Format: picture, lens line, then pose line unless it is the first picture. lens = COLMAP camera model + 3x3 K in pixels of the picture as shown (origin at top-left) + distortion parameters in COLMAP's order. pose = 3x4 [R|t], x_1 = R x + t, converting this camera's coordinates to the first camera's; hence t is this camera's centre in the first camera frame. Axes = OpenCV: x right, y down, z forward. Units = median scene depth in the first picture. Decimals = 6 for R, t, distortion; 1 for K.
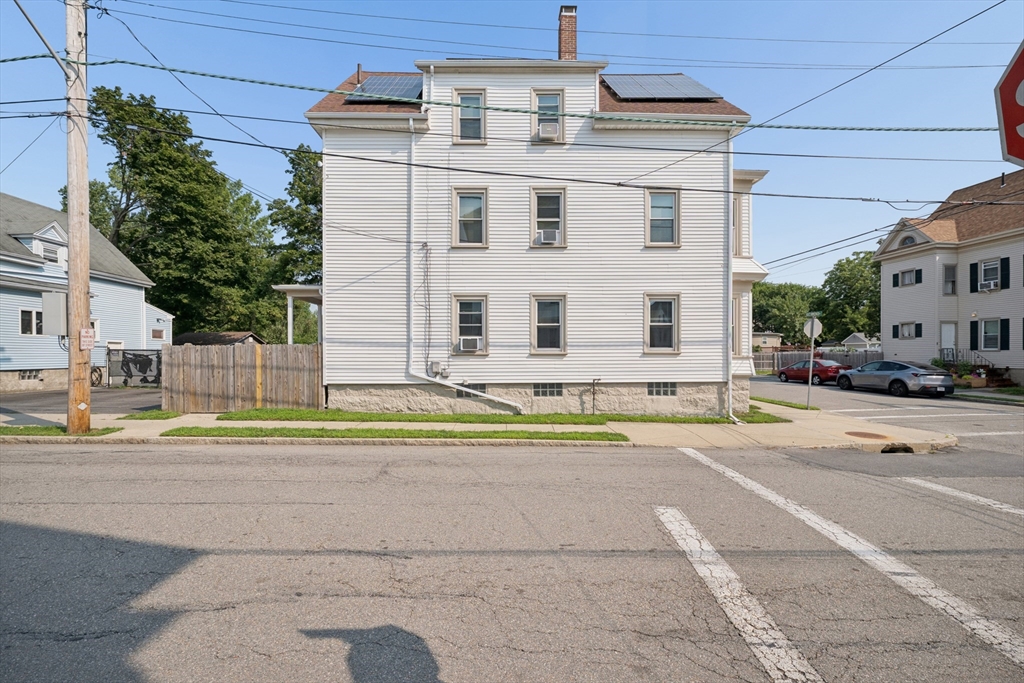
lens RADIAL K [[420.5, 0, 510.1], [0, 420.5, 352.8], [0, 0, 1]] dist [0.000057, -0.000155]
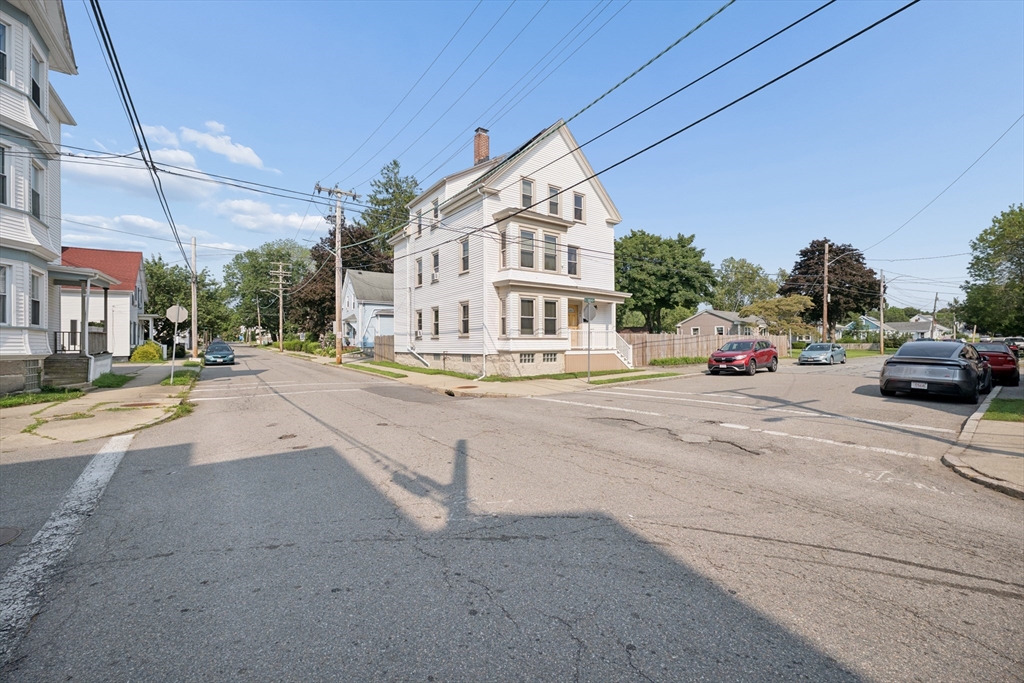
lens RADIAL K [[413.0, 0, 512.0], [0, 413.0, 341.5], [0, 0, 1]] dist [-0.000349, -0.000264]
pose [[0.572165, -0.006460, -0.820113, 1.837063], [0.006467, 0.999973, -0.003366, 0.028045], [0.820113, -0.003378, 0.572192, 0.207449]]
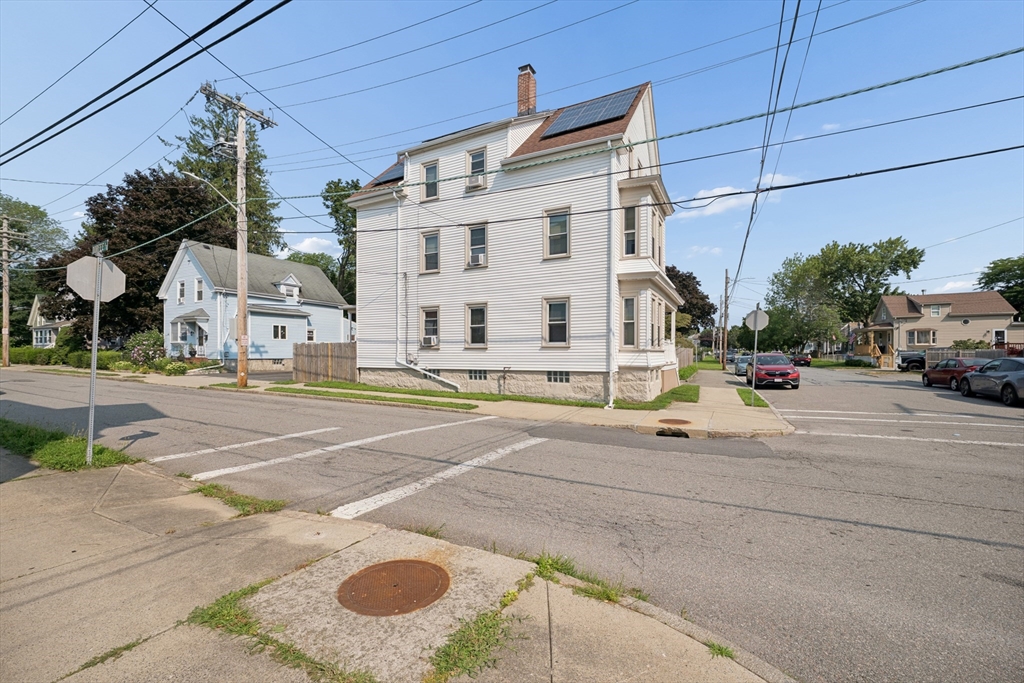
lens RADIAL K [[416.5, 0, 515.2], [0, 416.5, 352.1], [0, 0, 1]] dist [-0.001037, -0.000024]
pose [[0.880312, 0.000500, -0.474395, 0.823185], [-0.000552, 1.000000, 0.000030, 0.016320], [0.474395, 0.000235, 0.880312, -0.102339]]
